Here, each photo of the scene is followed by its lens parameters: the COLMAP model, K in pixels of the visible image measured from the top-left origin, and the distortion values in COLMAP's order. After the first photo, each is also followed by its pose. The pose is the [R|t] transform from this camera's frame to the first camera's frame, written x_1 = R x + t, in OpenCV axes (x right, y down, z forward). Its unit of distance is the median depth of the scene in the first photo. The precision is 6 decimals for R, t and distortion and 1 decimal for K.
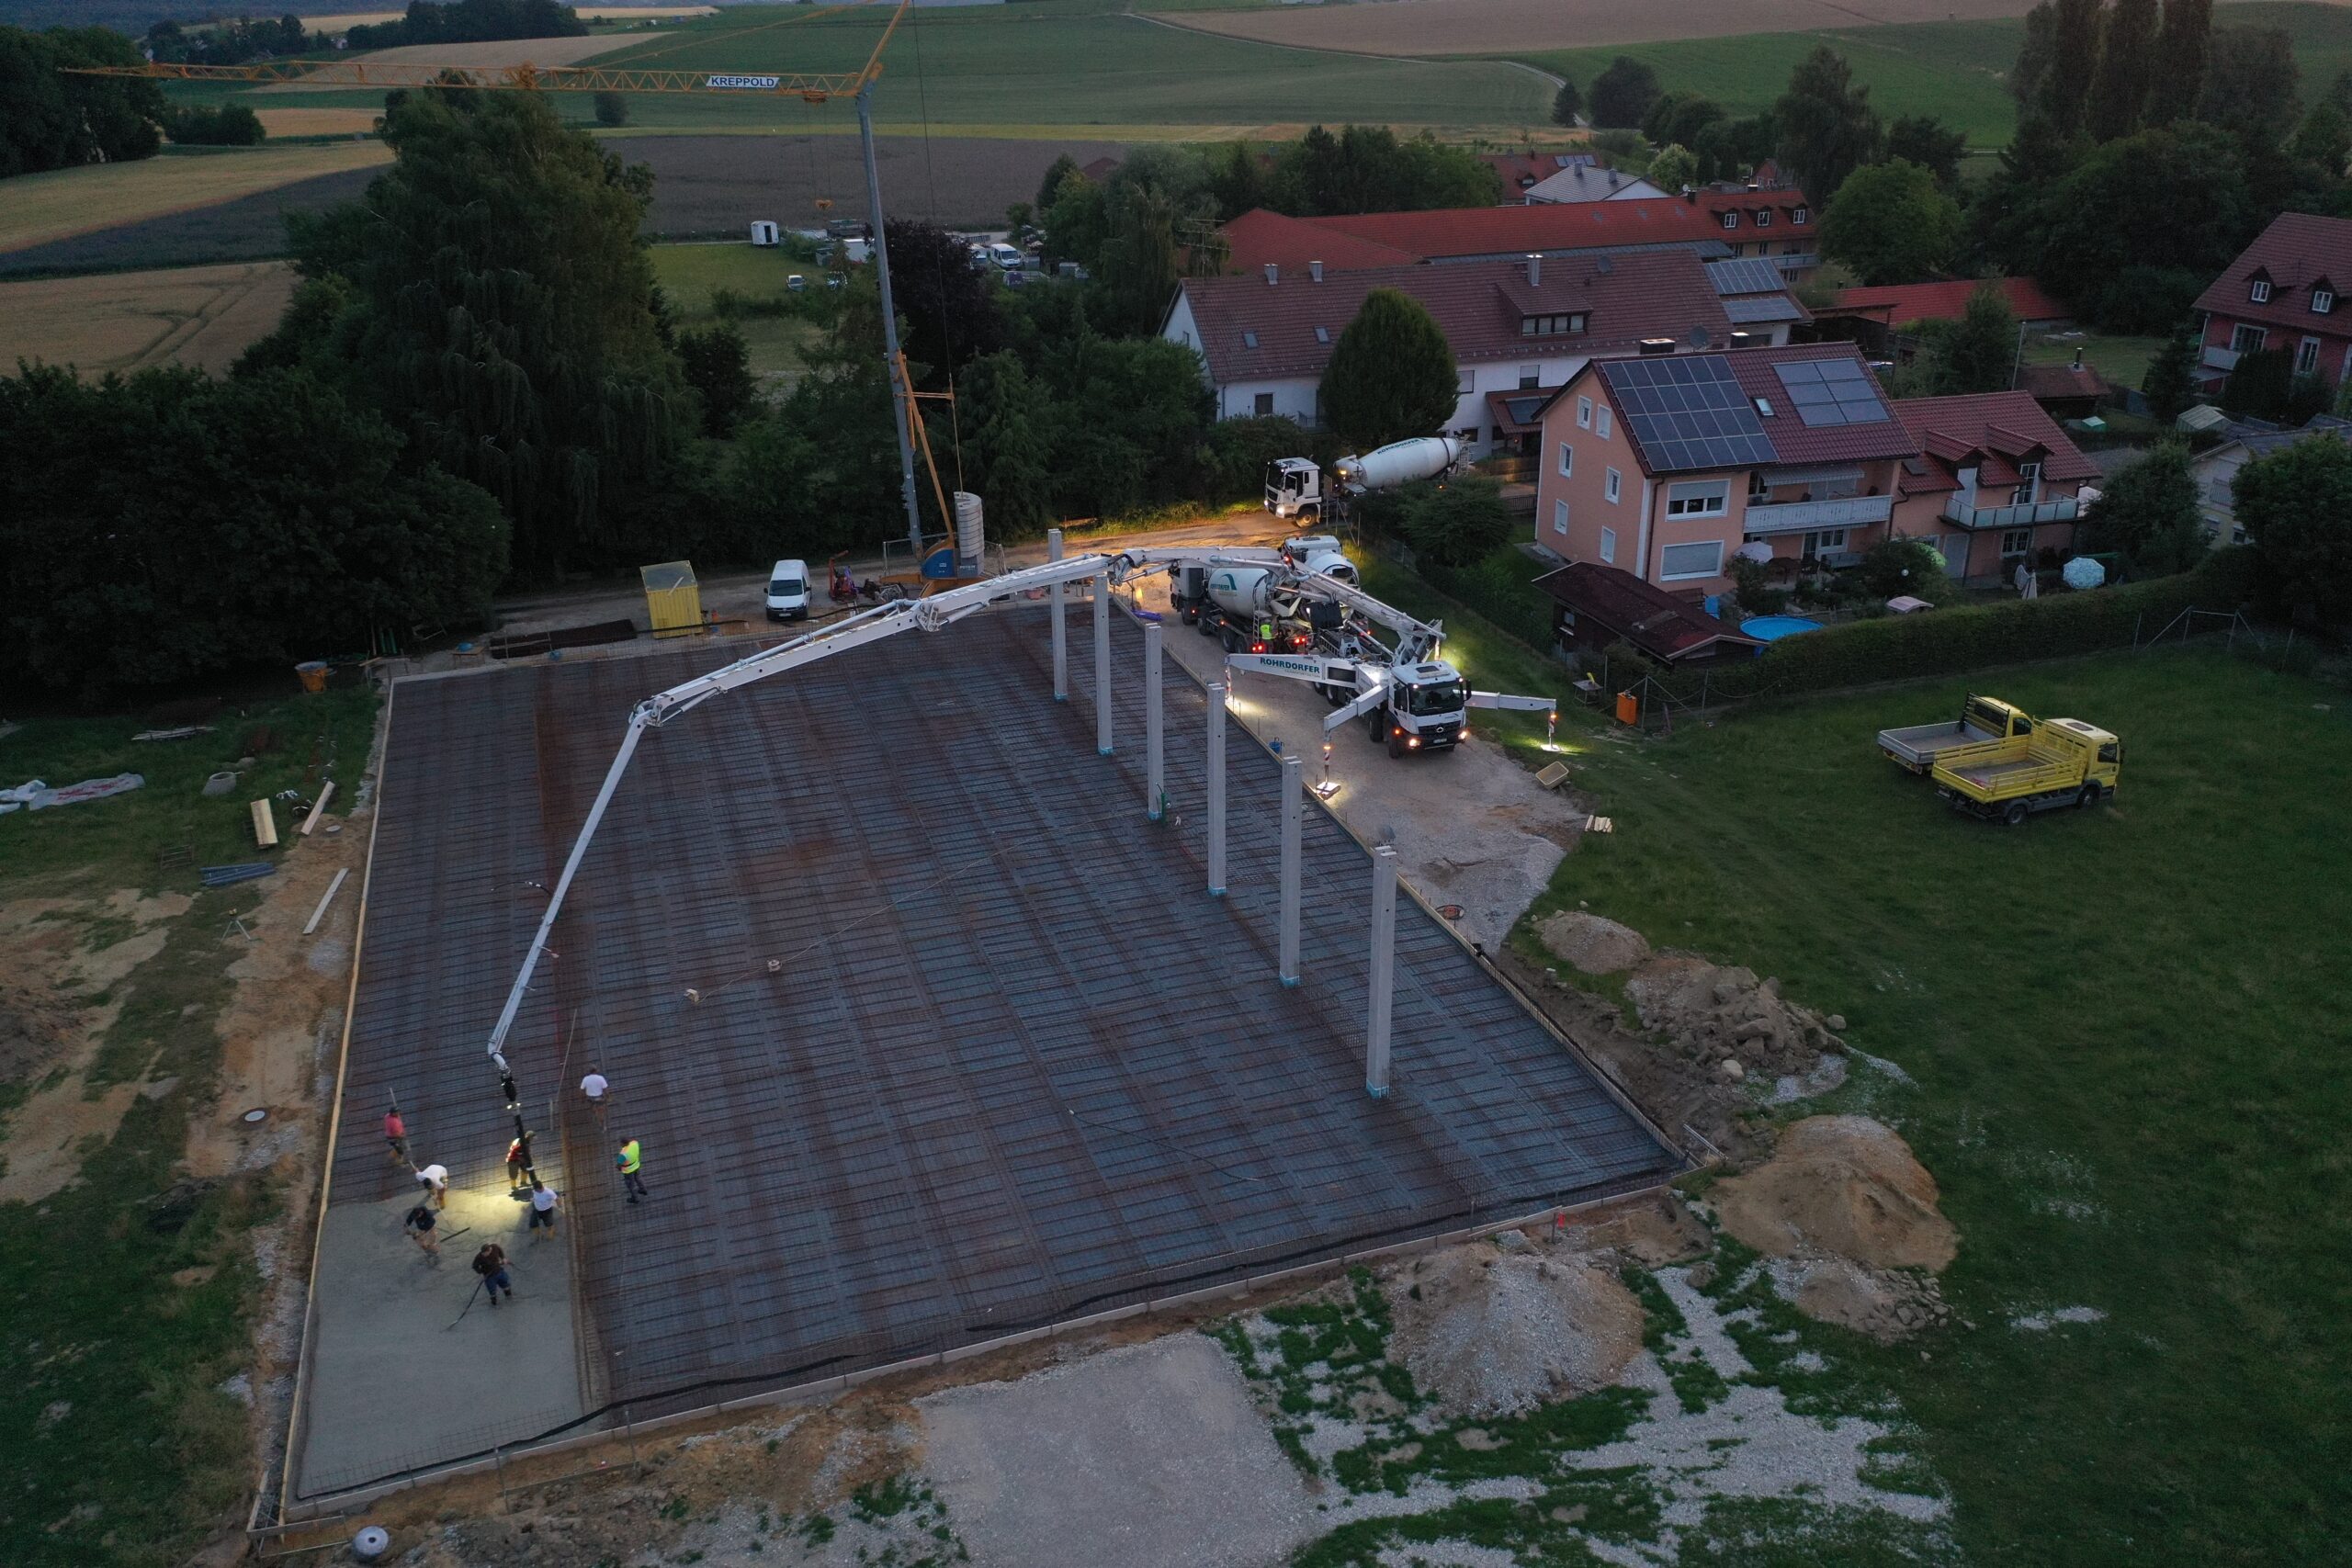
lens RADIAL K [[1873.3, 0, 1180.6], [0, 1873.3, 777.8], [0, 0, 1]] dist [0.001422, 0.002963]
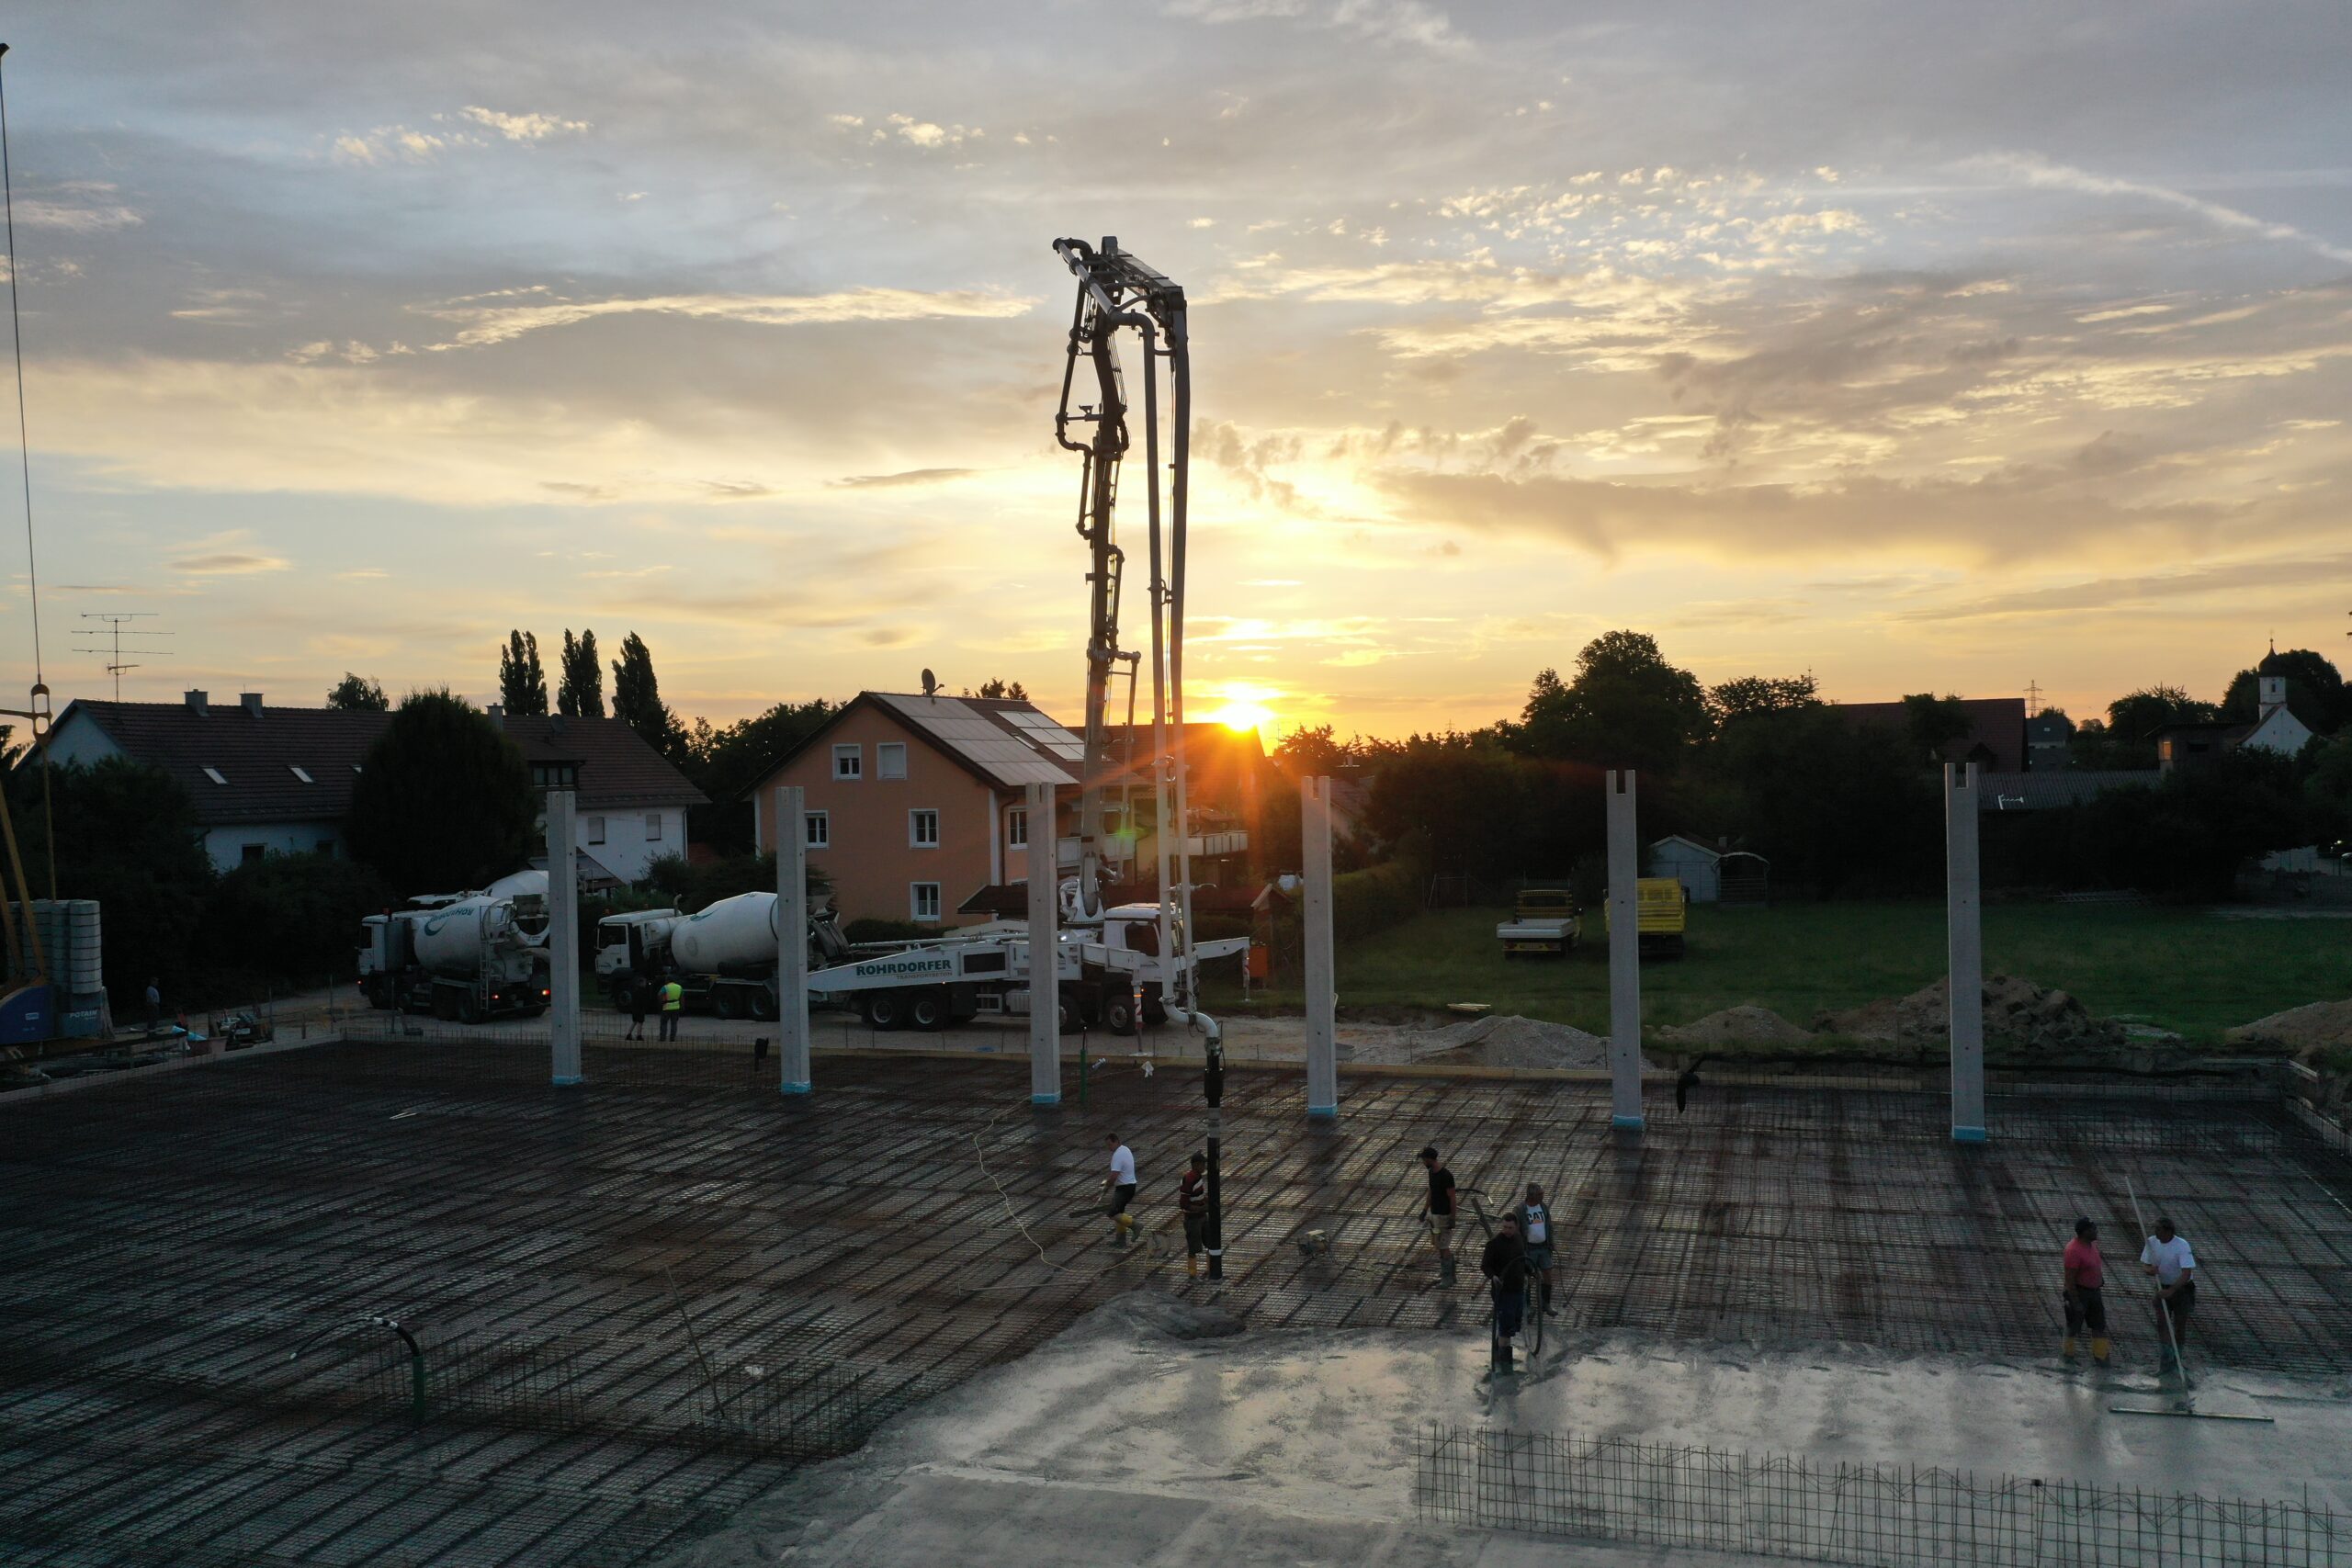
lens RADIAL K [[1873.3, 0, 1169.3], [0, 1873.3, 794.1], [0, 0, 1]] dist [0.001422, 0.002963]
pose [[0.608319, -0.013019, 0.793586, -0.821282], [0.330899, 0.912985, -0.238671, 0.149583], [-0.721425, 0.407785, 0.559694, 0.985821]]
